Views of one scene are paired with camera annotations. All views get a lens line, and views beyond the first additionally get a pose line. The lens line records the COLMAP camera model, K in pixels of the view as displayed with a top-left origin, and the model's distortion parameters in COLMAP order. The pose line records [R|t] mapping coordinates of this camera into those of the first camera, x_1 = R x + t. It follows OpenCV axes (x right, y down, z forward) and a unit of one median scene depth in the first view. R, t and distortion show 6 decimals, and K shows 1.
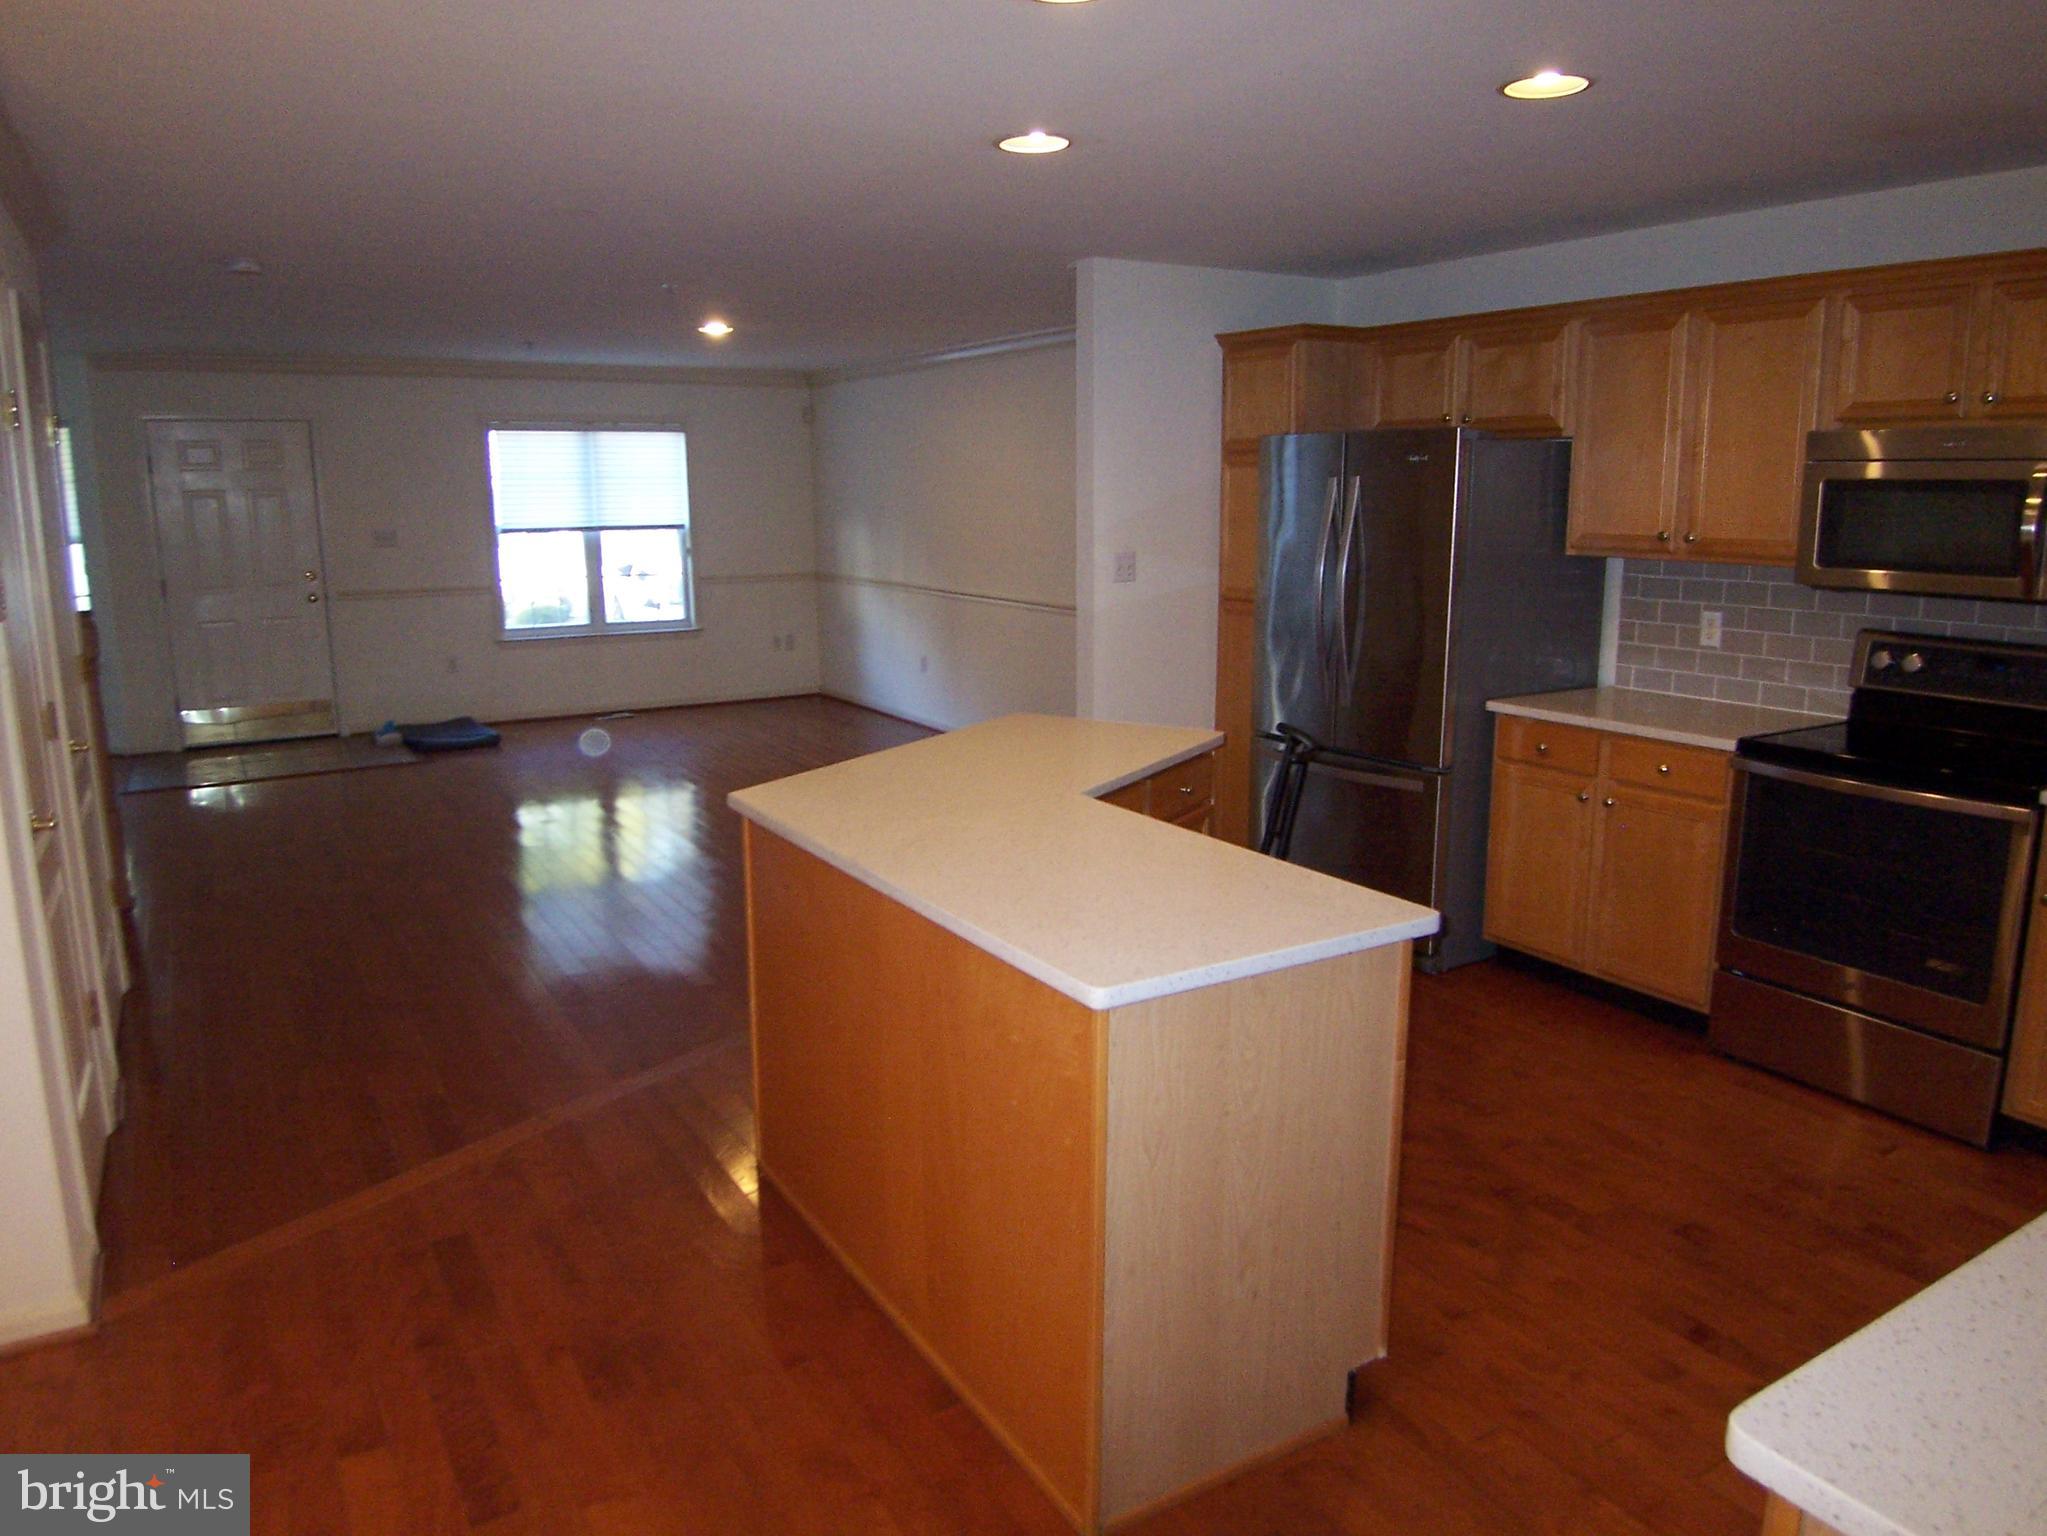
lens RADIAL K [[1407.9, 0, 979.2], [0, 1407.9, 751.3], [0, 0, 1]] dist [-0.013265, -0.042073]
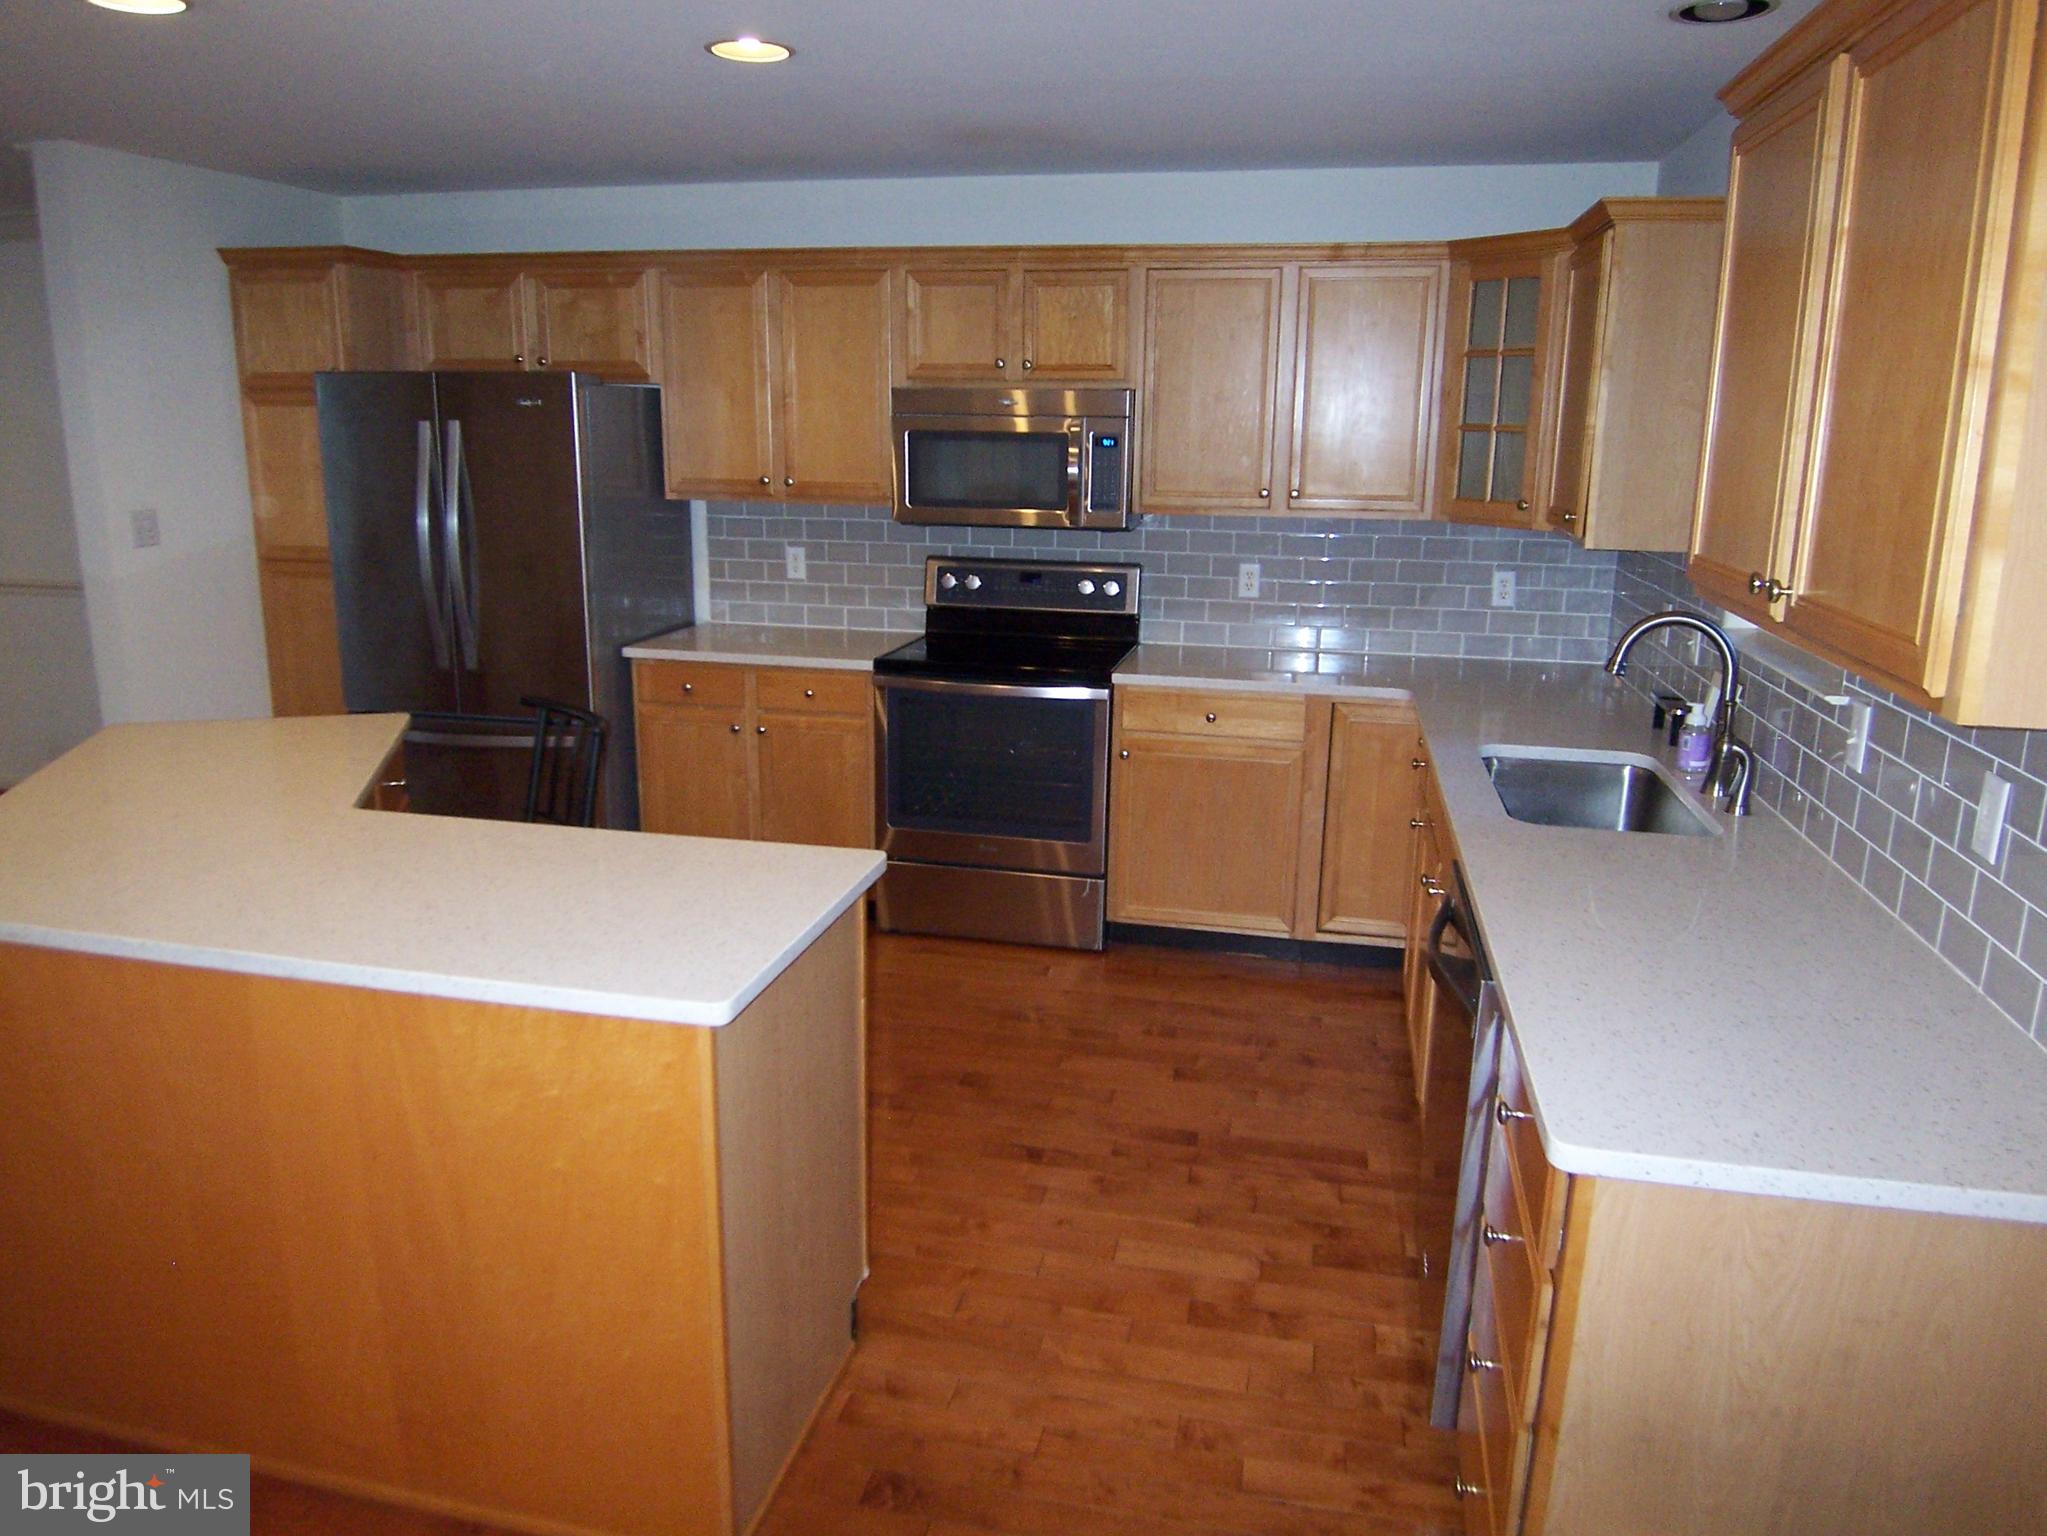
lens RADIAL K [[1407.9, 0, 1013.4], [0, 1407.9, 767.7], [0, 0, 1]] dist [-0.013265, -0.042073]
pose [[0.679901, -0.158305, 0.716013, -0.195048], [0.117415, 0.987324, 0.106797, -0.027011], [-0.723843, 0.011459, 0.689869, 0.107453]]
